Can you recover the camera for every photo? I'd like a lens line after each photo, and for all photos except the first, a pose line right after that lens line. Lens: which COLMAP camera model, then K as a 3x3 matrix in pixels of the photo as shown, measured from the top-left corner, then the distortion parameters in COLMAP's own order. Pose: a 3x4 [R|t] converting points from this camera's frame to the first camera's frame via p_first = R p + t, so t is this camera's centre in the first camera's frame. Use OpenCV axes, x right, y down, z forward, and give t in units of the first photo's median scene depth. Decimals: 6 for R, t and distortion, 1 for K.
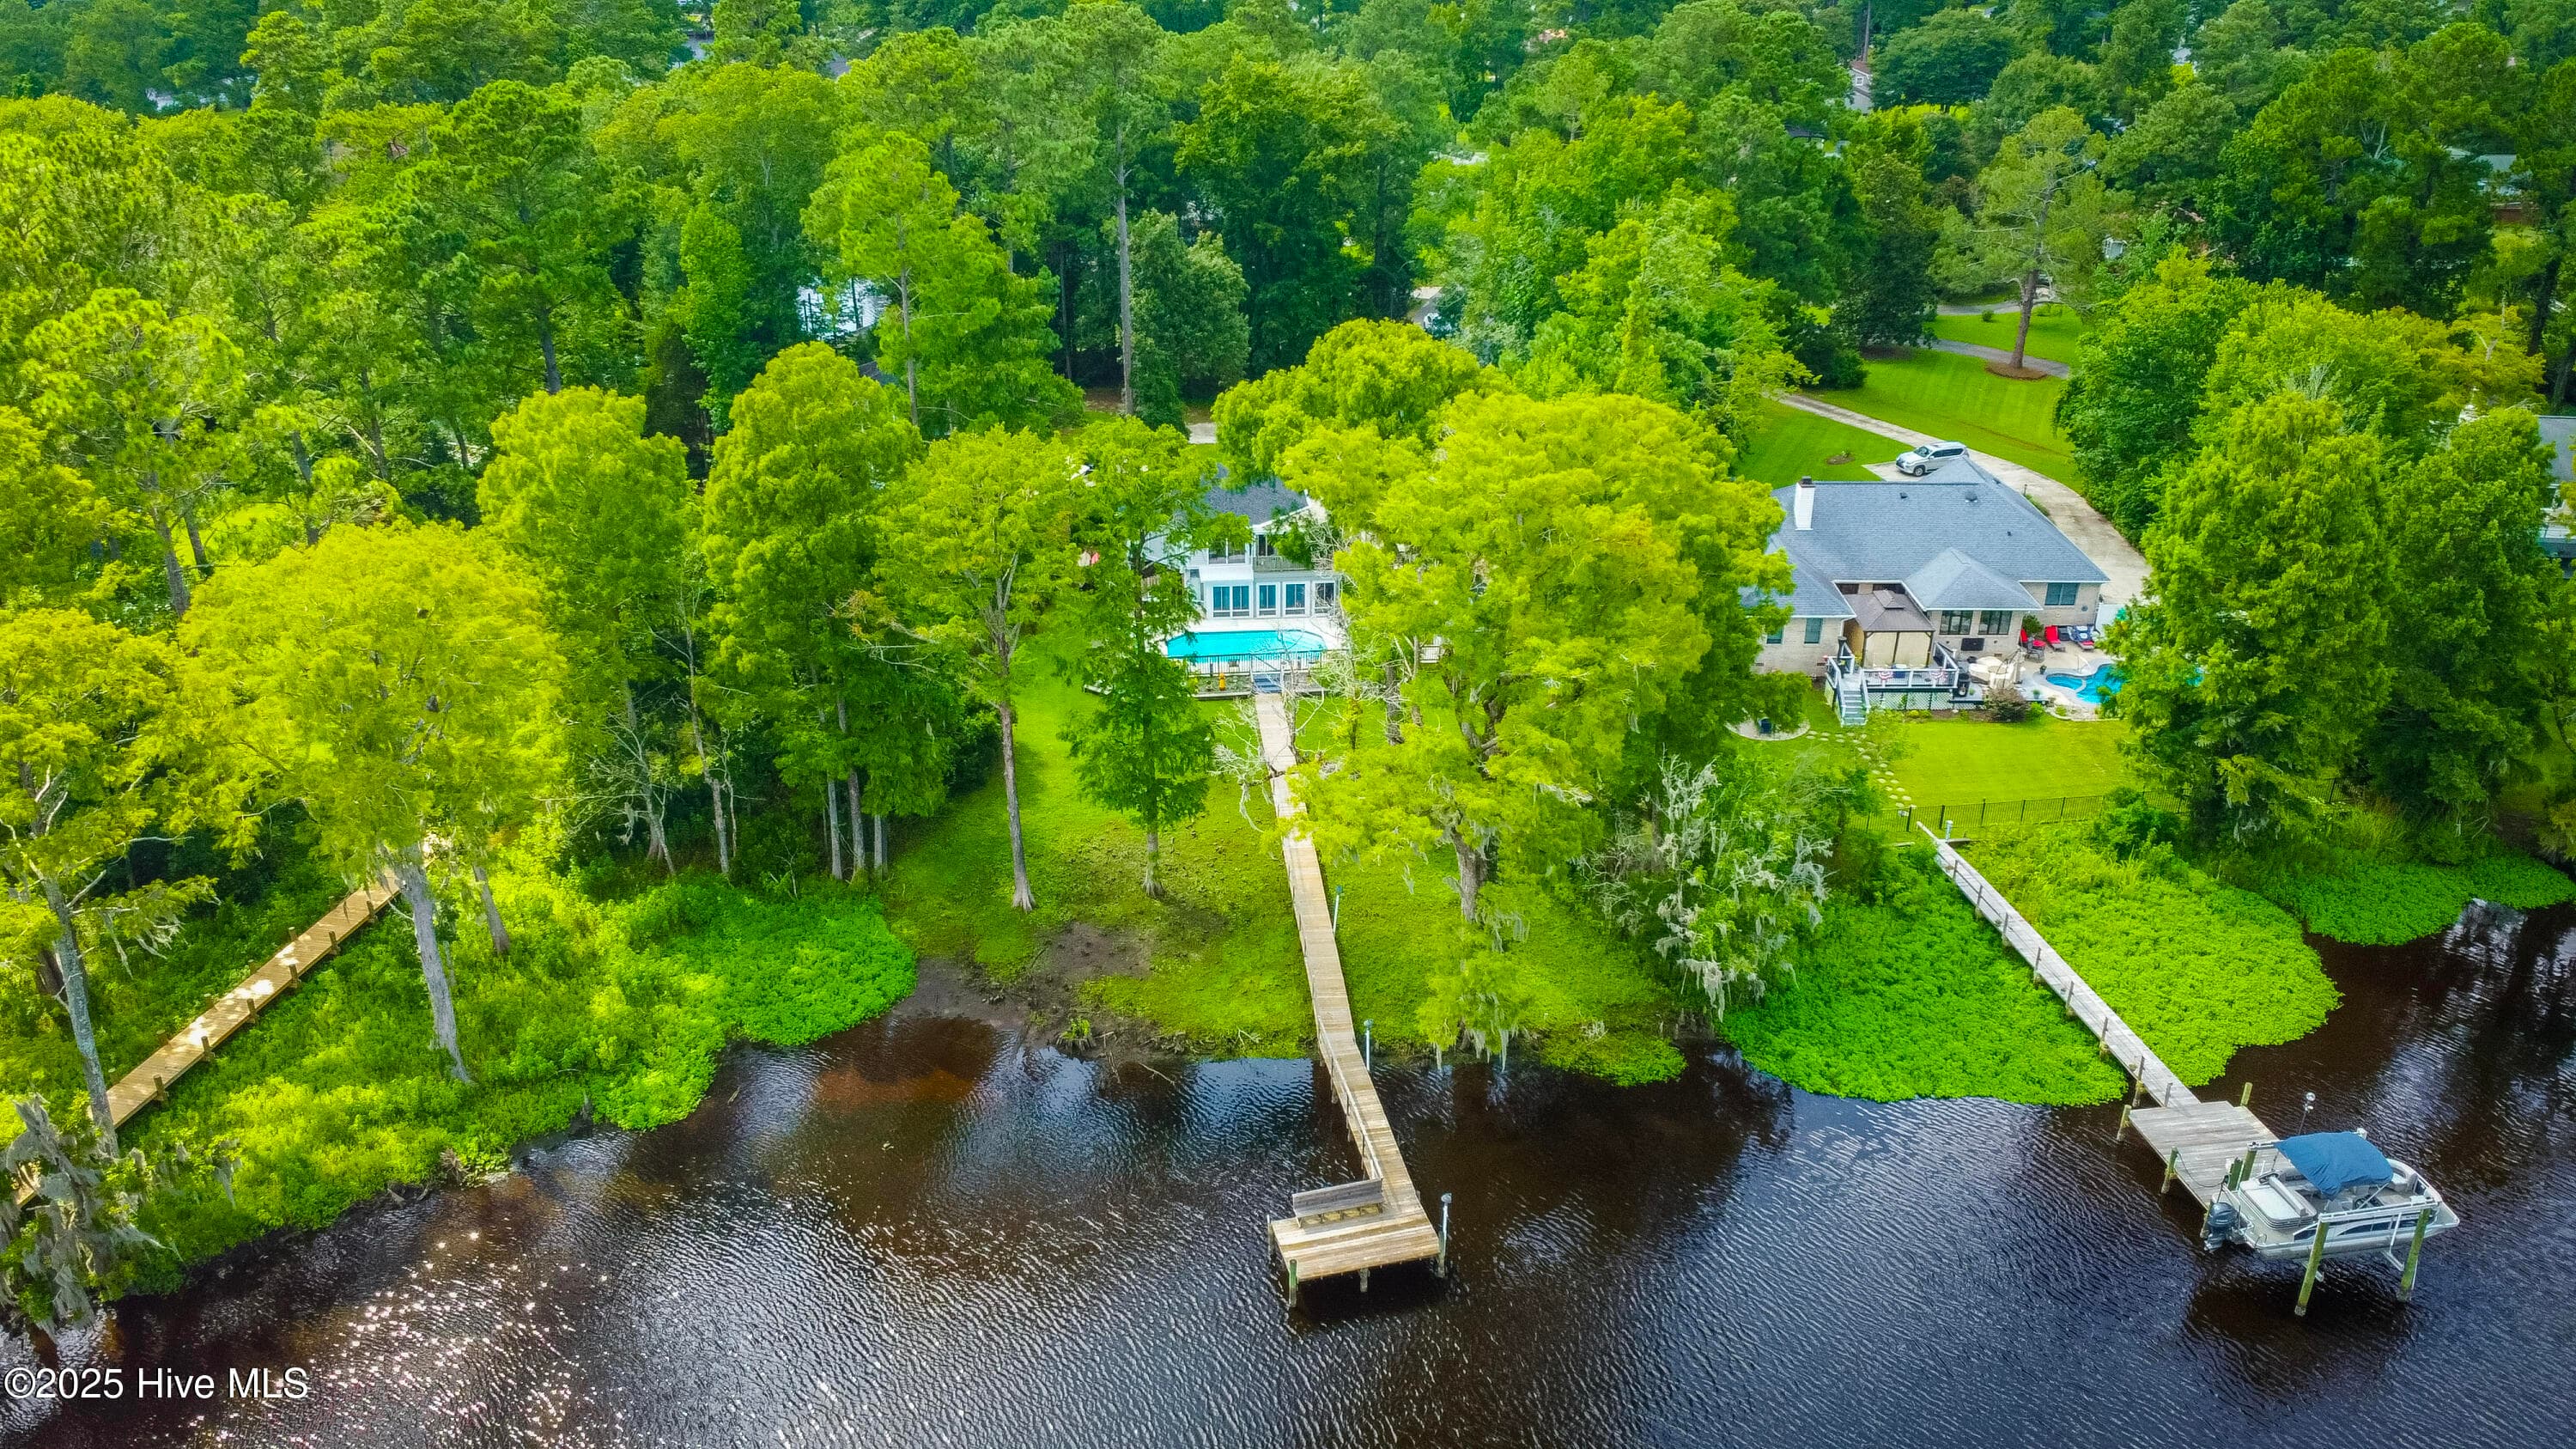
lens RADIAL K [[1950.2, 0, 1290.8], [0, 1950.2, 740.3], [0, 0, 1]] dist [-0.013666, 0.008559]
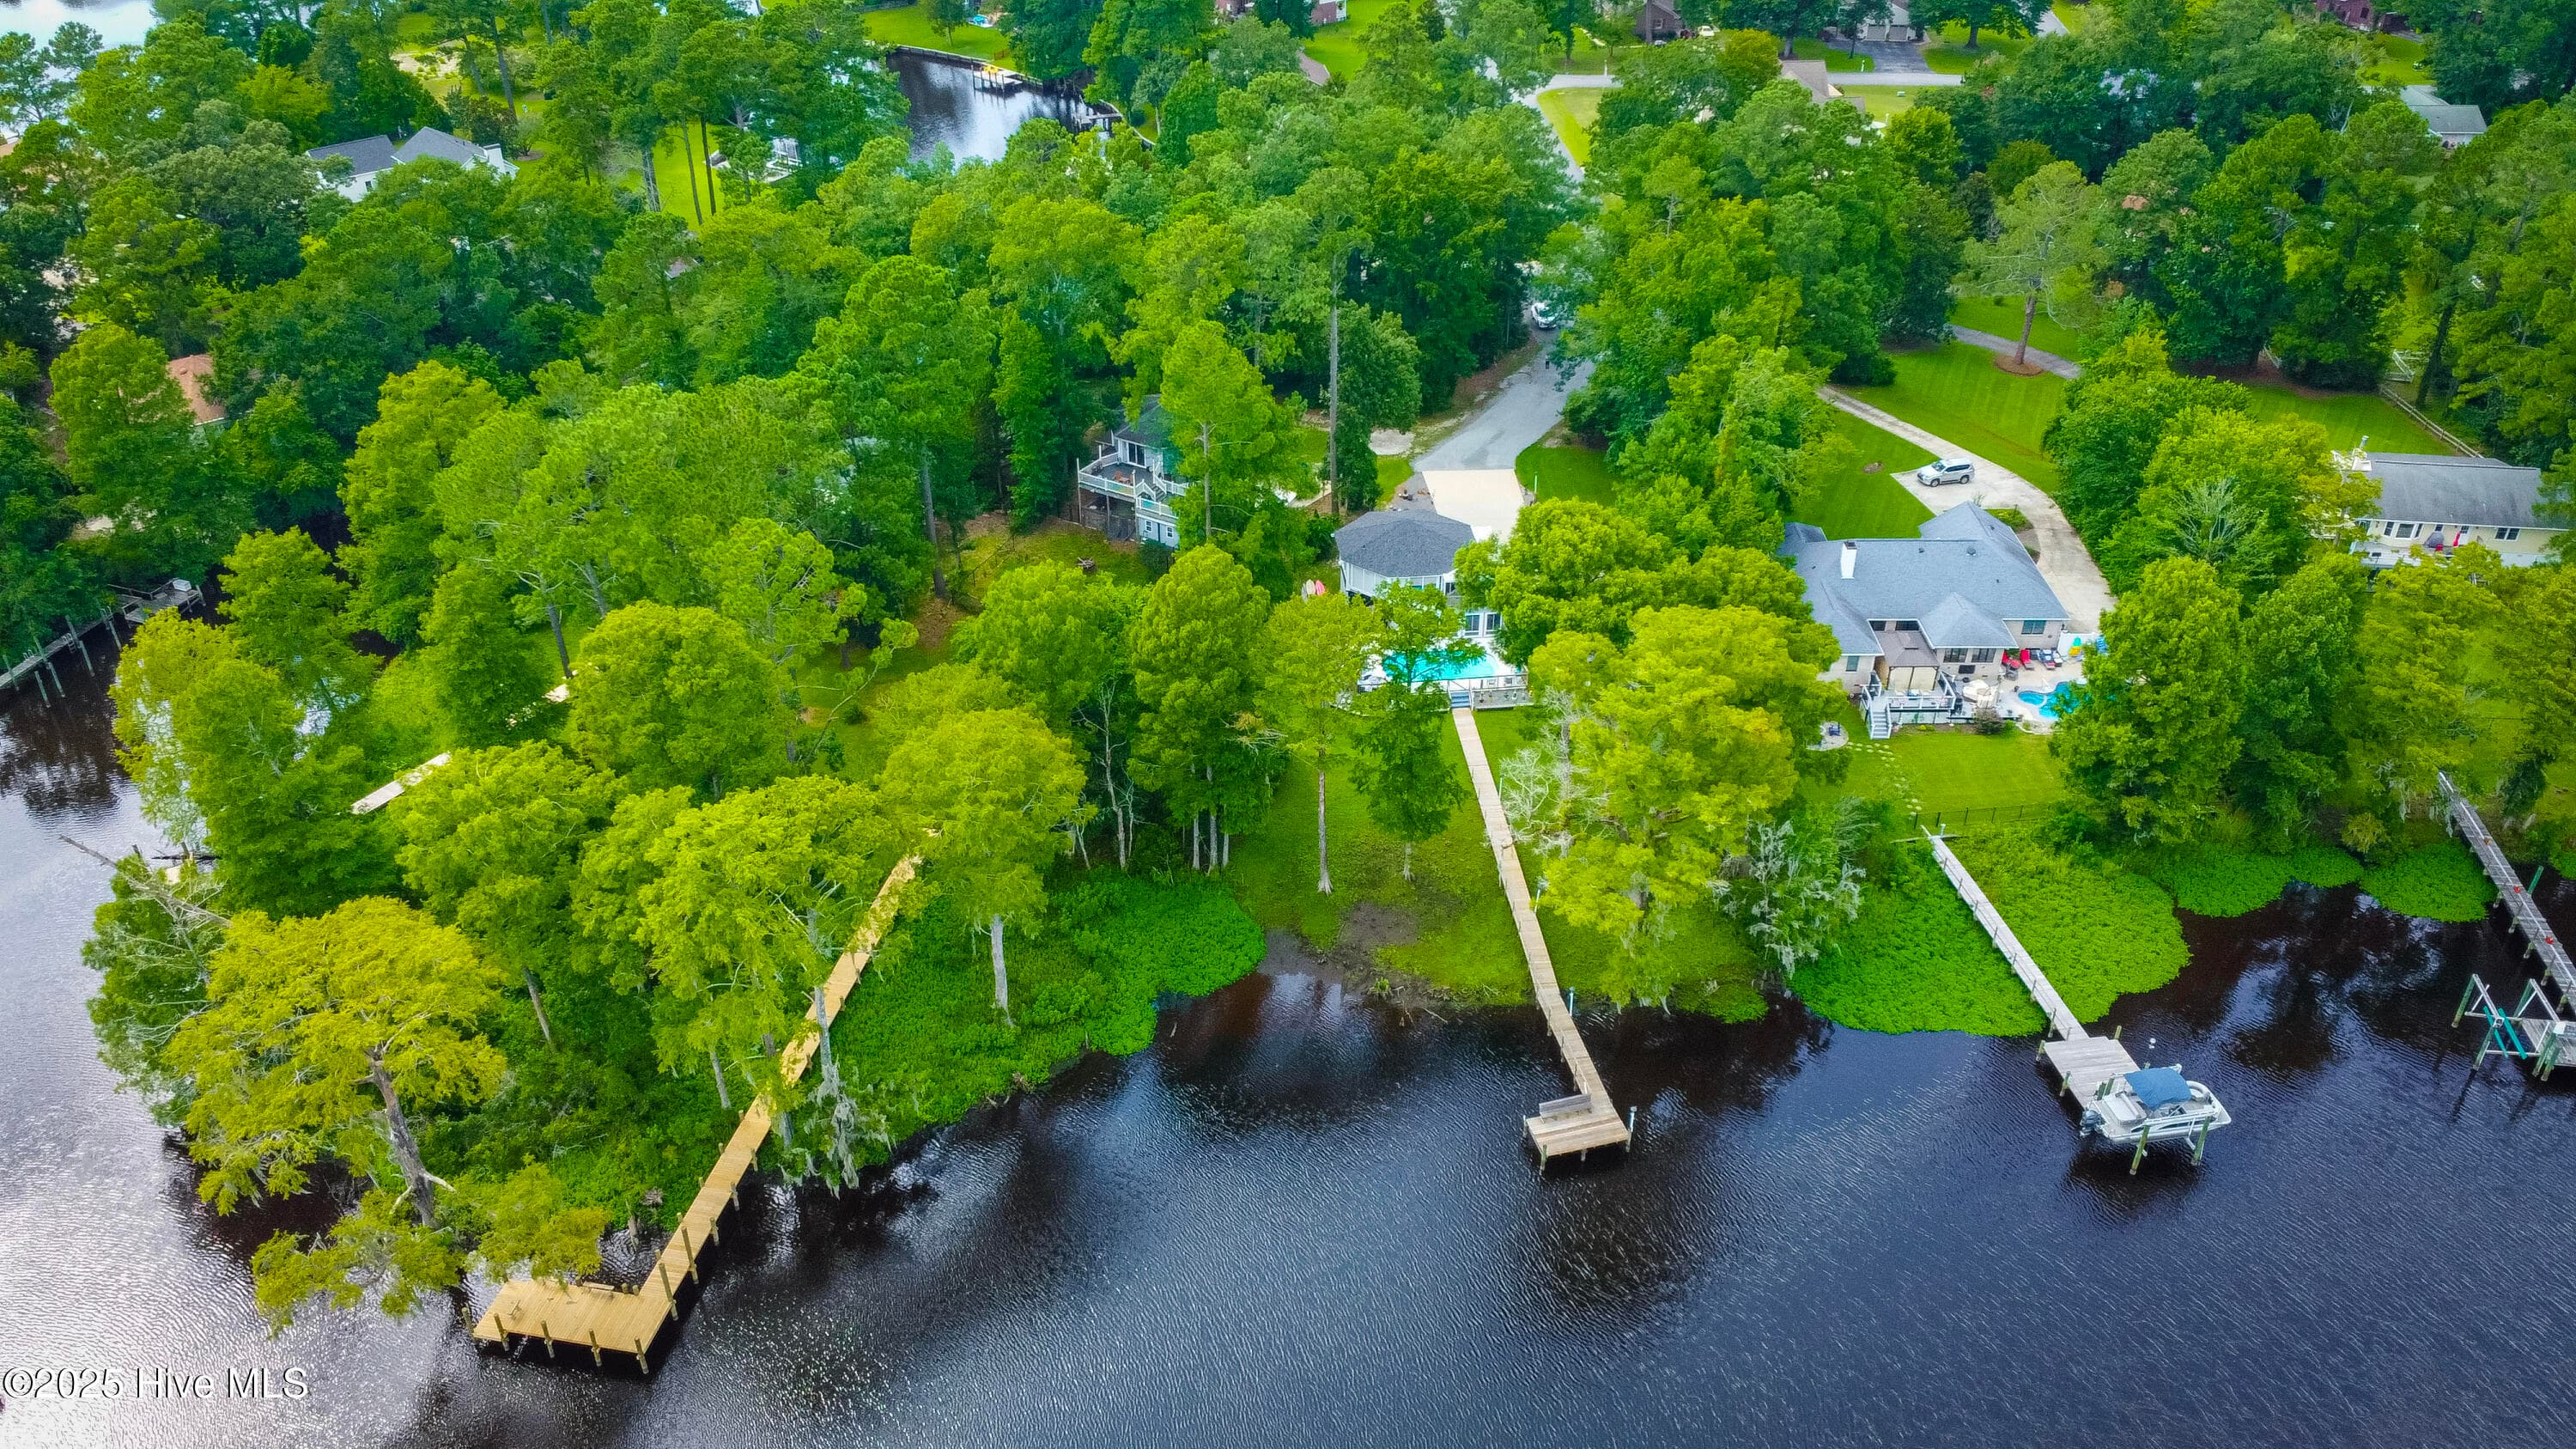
lens RADIAL K [[1950.2, 0, 1290.8], [0, 1950.2, 740.3], [0, 0, 1]] dist [-0.013666, 0.008559]
pose [[0.999993, -0.002329, -0.002973, -0.163736], [0.002711, 0.990725, 0.135852, -0.241826], [0.002629, -0.135859, 0.990725, -0.491437]]
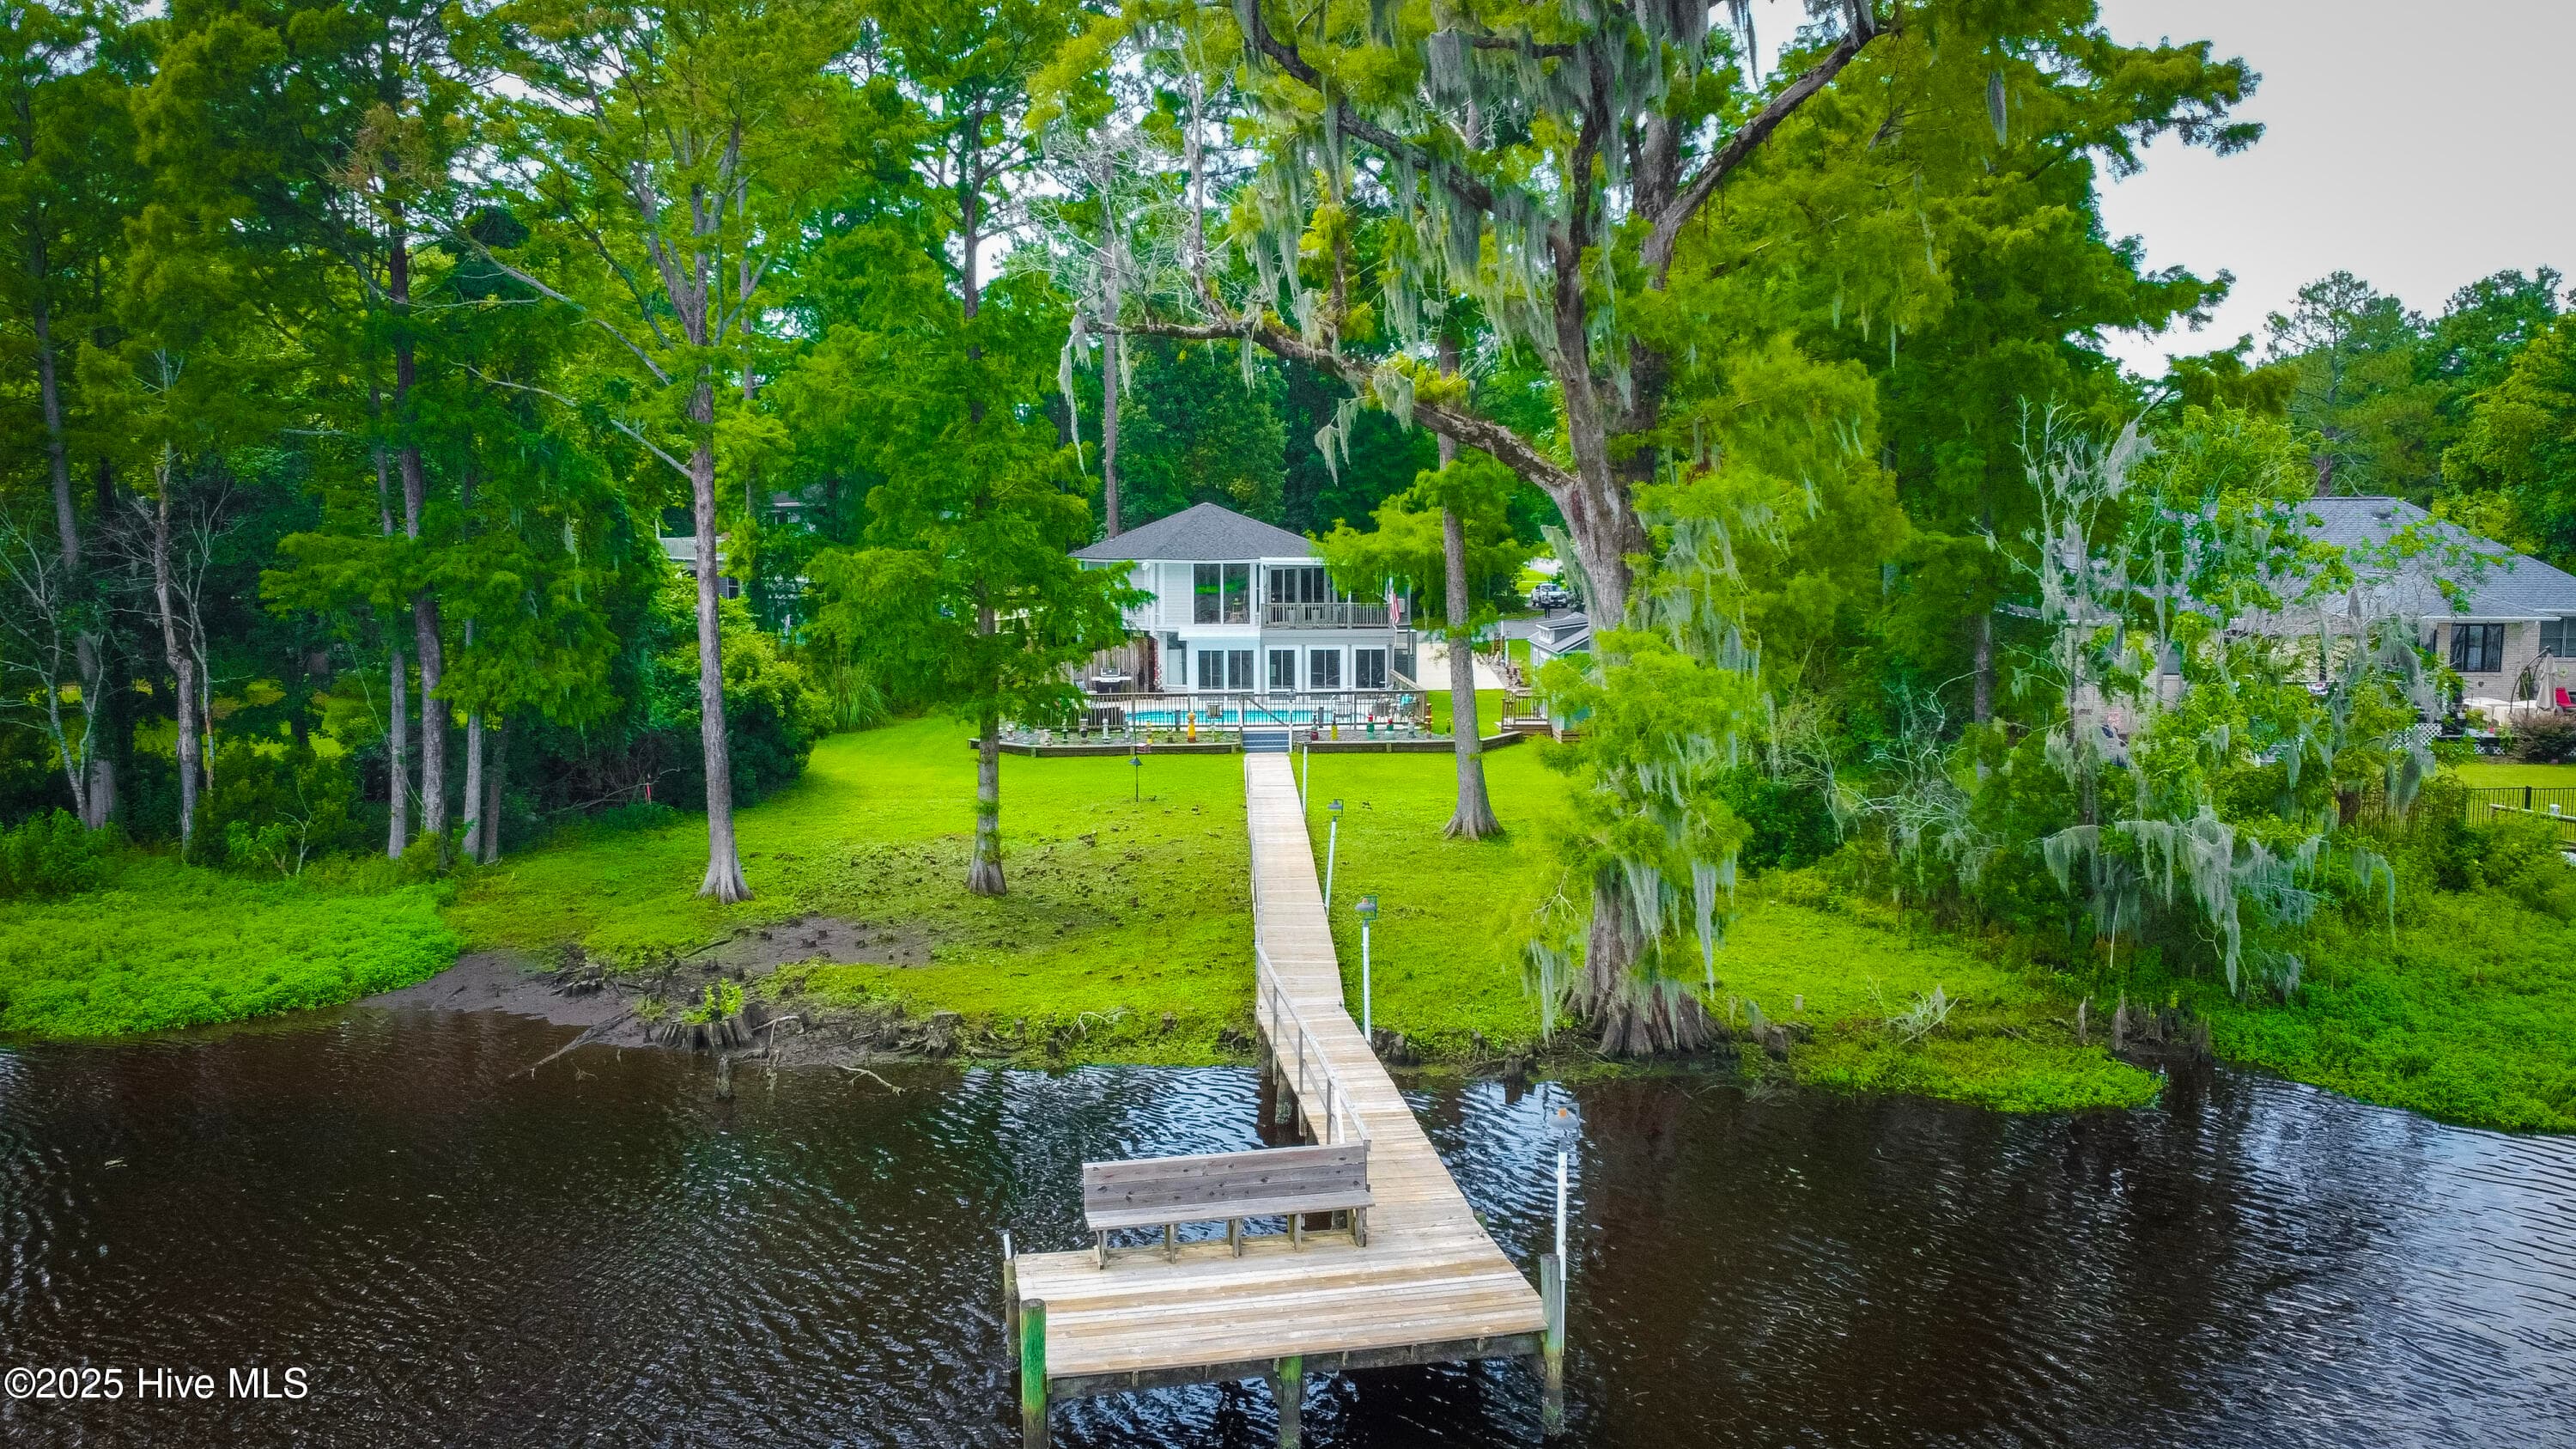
lens RADIAL K [[1950.2, 0, 1290.8], [0, 1950.2, 740.3], [0, 0, 1]] dist [-0.013666, 0.008559]
pose [[0.997910, -0.002075, -0.064579, 0.044363], [-0.018918, 0.946303, -0.322727, 0.214138], [0.061781, 0.323274, 0.944286, 0.535173]]
